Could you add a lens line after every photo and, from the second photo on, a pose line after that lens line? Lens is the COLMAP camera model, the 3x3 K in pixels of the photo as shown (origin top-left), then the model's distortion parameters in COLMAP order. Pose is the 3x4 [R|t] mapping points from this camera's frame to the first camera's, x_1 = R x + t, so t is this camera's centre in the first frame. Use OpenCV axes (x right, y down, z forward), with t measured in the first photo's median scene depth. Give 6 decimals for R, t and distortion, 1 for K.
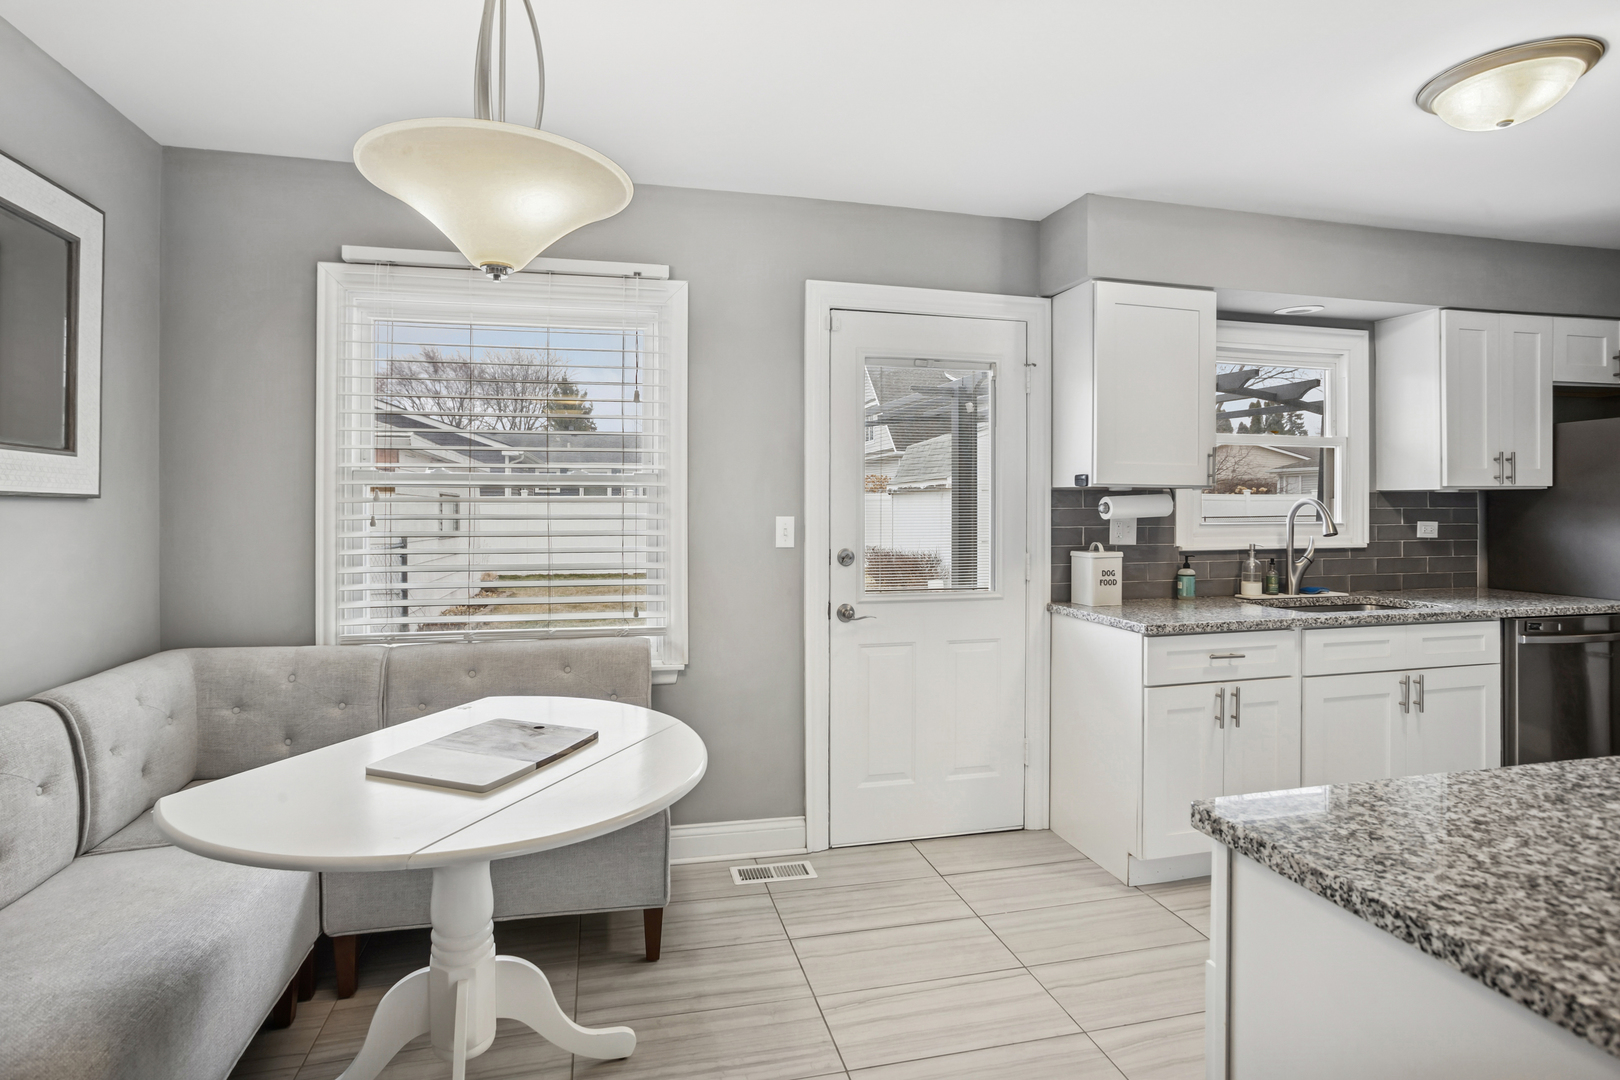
lens RADIAL K [[860.0, 0, 812.7], [0, 860.0, 514.7], [0, 0, 1]] dist [-0.025537, 0.004649]
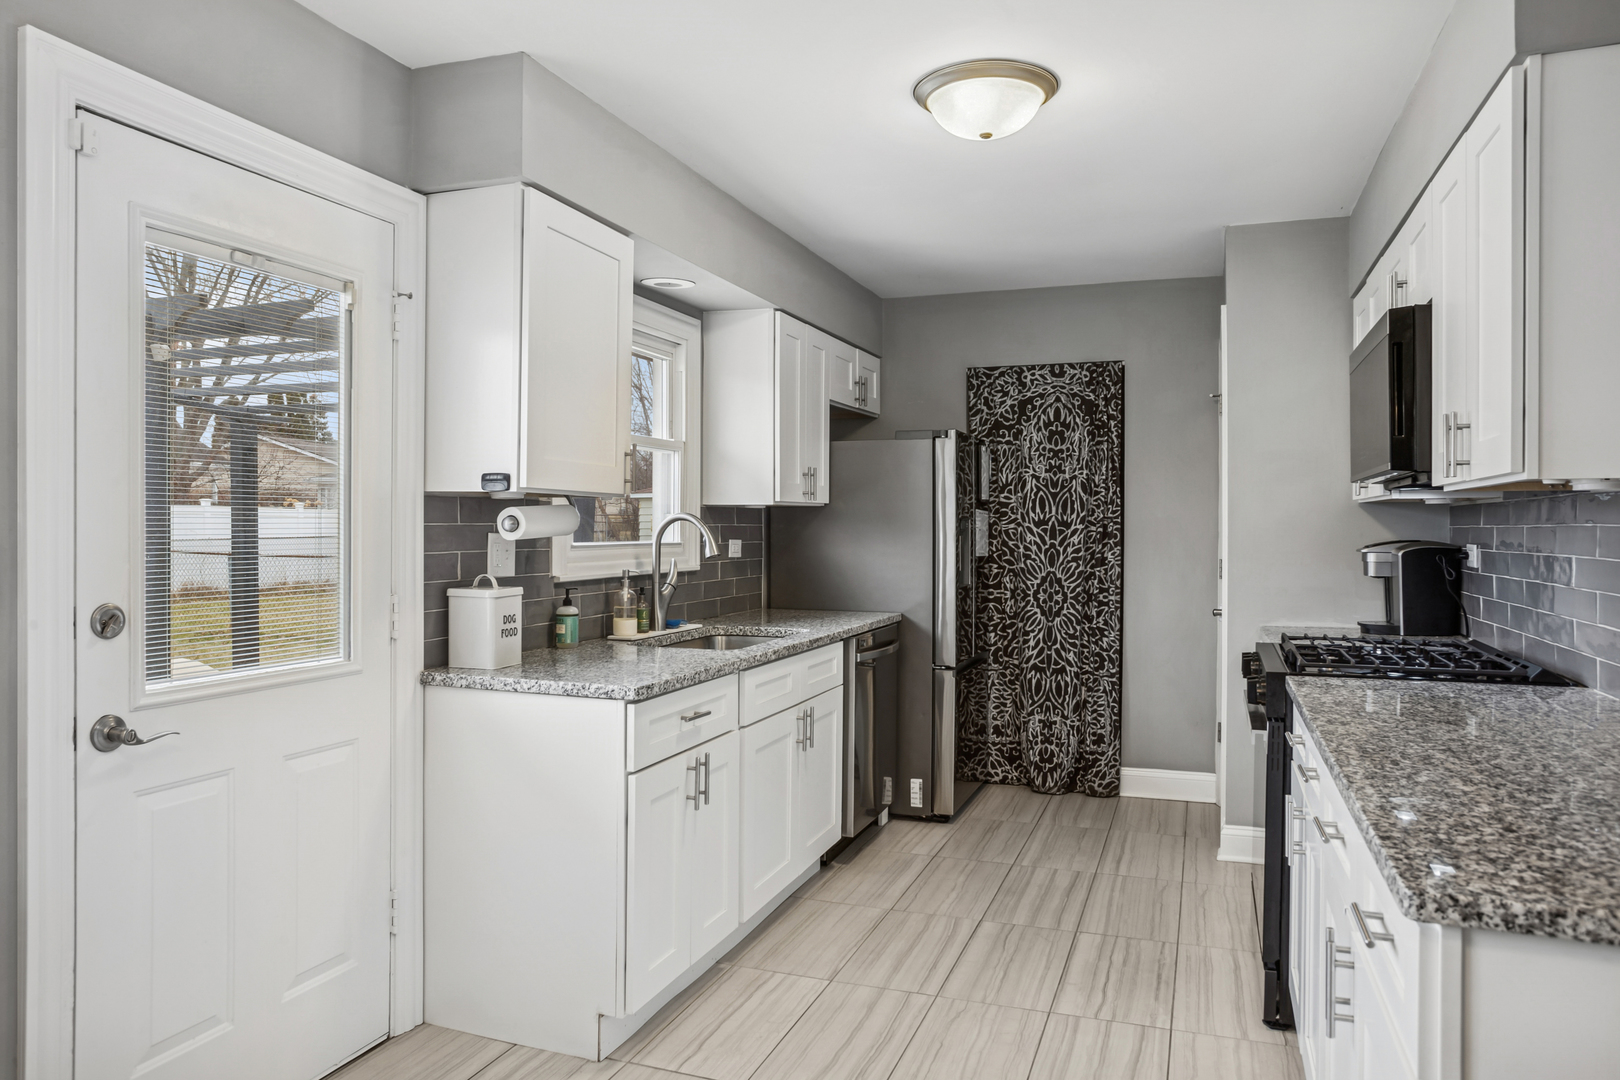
lens RADIAL K [[1114.2, 0, 807.2], [0, 1114.2, 532.3], [0, 0, 1]] dist [-0.024955, 0.018718]
pose [[0.563141, -0.001533, 0.826359, -0.248380], [0.001099, 0.999999, 0.001106, -0.001360], [-0.826360, 0.000285, 0.563142, 0.297380]]
